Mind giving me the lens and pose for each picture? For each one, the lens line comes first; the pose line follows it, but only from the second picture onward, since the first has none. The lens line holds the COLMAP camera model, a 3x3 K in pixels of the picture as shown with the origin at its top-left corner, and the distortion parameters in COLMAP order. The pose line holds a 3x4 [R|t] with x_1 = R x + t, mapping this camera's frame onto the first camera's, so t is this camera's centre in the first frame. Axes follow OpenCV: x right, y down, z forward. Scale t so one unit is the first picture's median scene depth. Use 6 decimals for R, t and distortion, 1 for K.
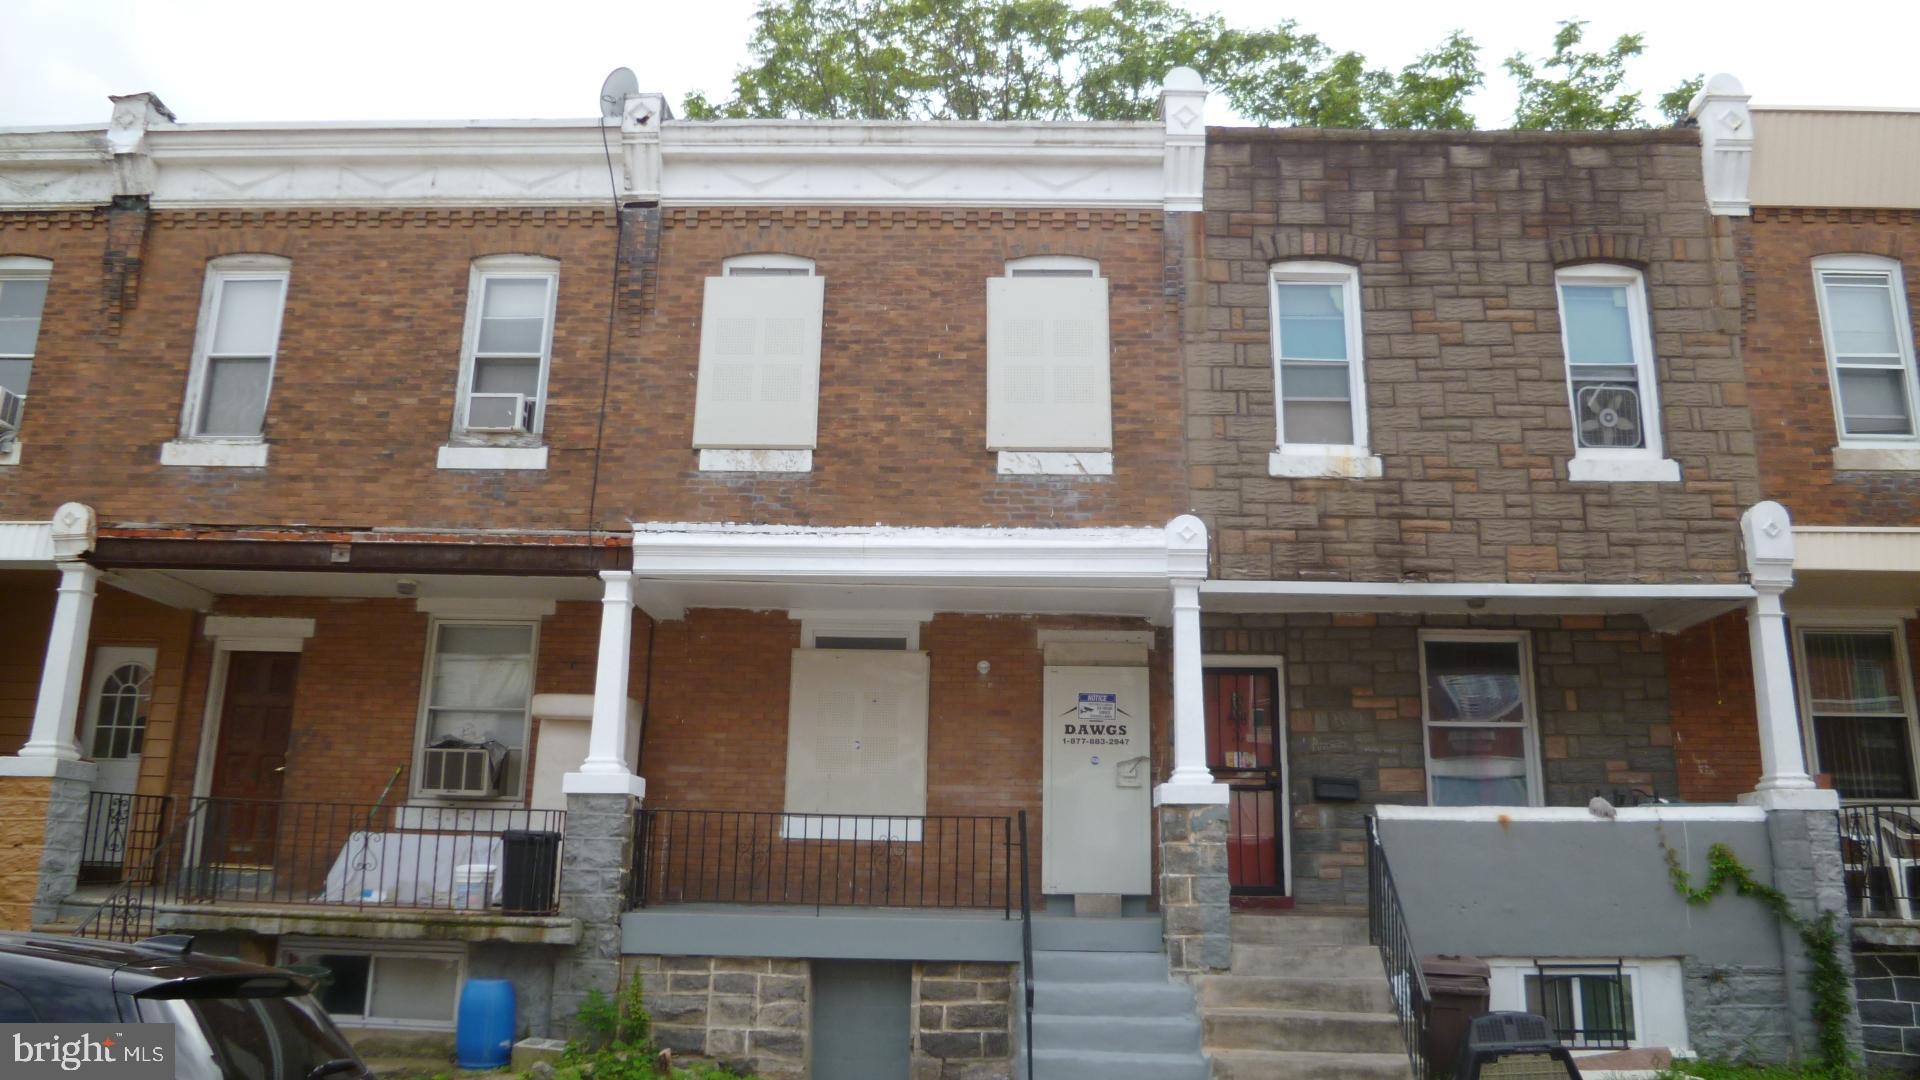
lens RADIAL K [[1360.4, 0, 948.5], [0, 1360.4, 574.0], [0, 0, 1]] dist [-0.055344, 0.007709]
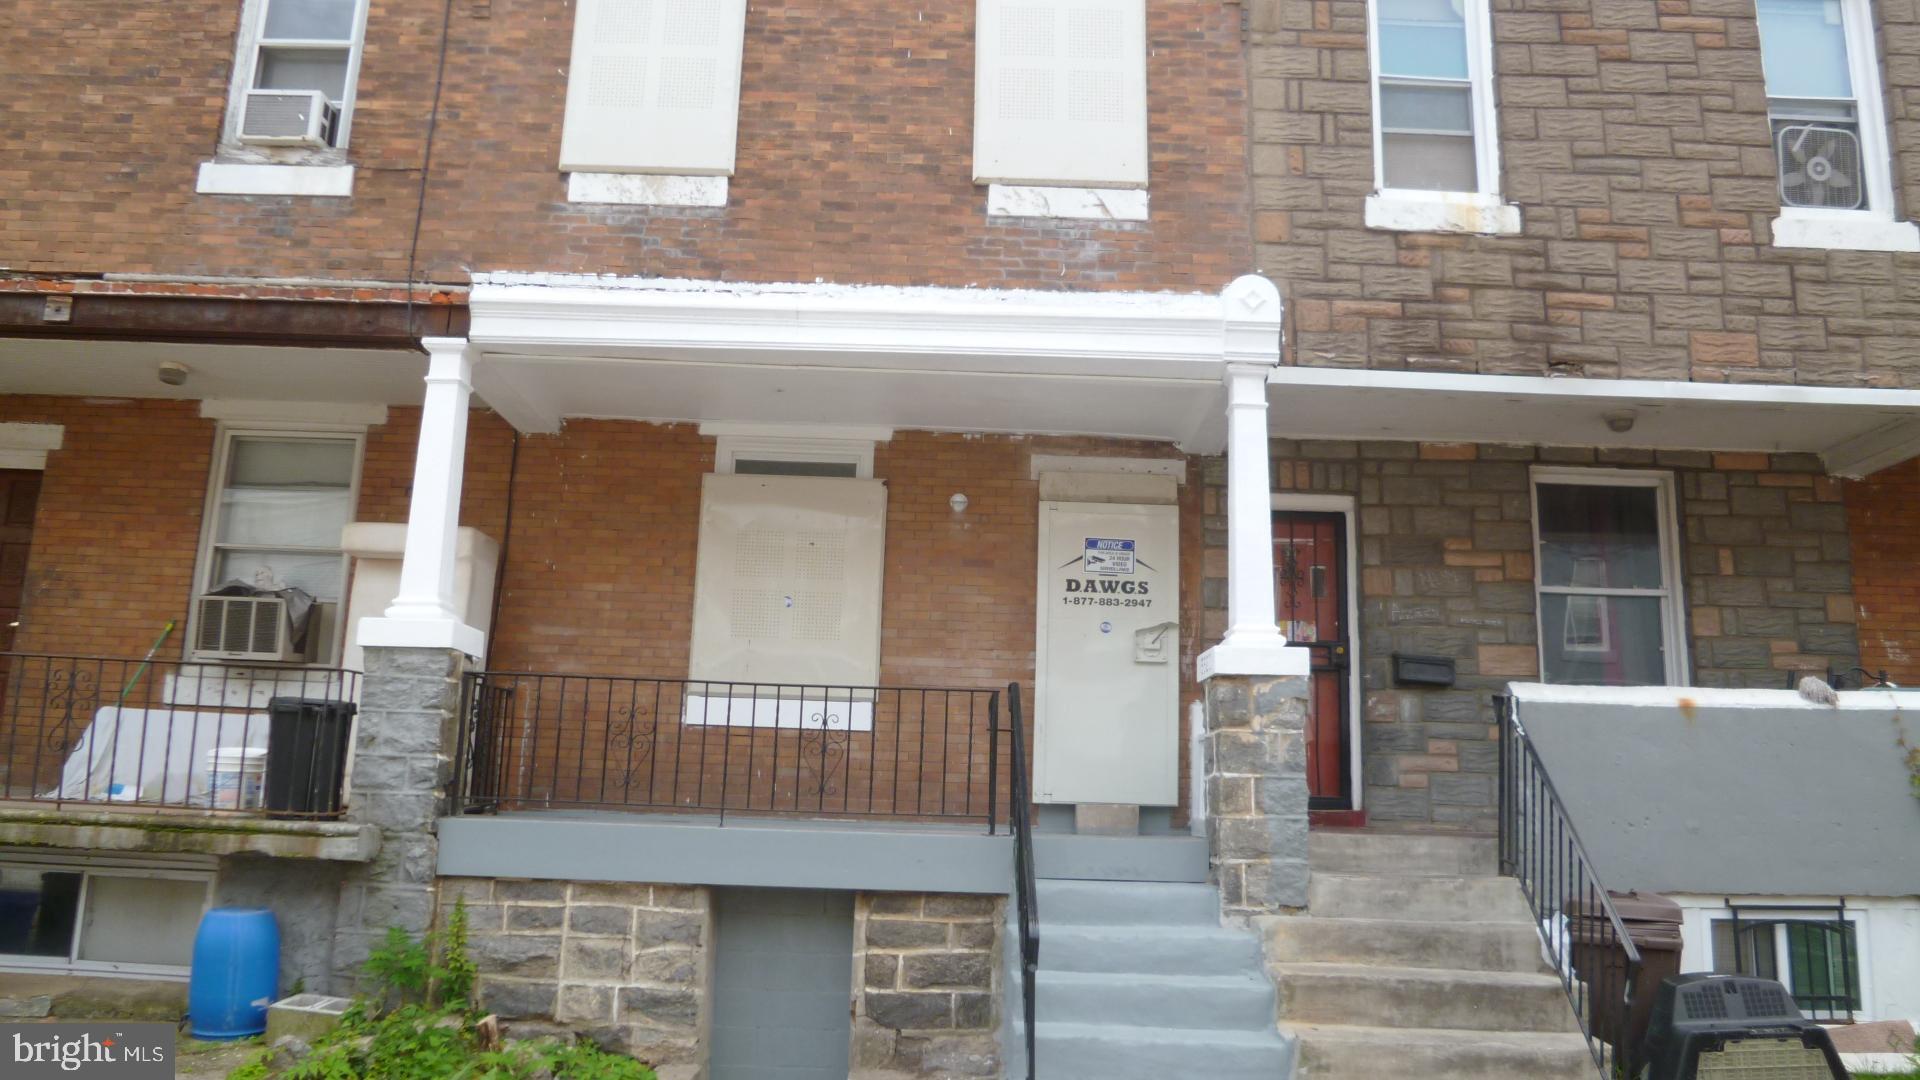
lens RADIAL K [[1360.4, 0, 948.5], [0, 1360.4, 574.0], [0, 0, 1]] dist [-0.055344, 0.007709]
pose [[0.999257, 0.018670, 0.033714, -0.004950], [-0.020444, 0.998382, 0.053054, 0.077097], [-0.032669, -0.053704, 0.998022, 0.282412]]
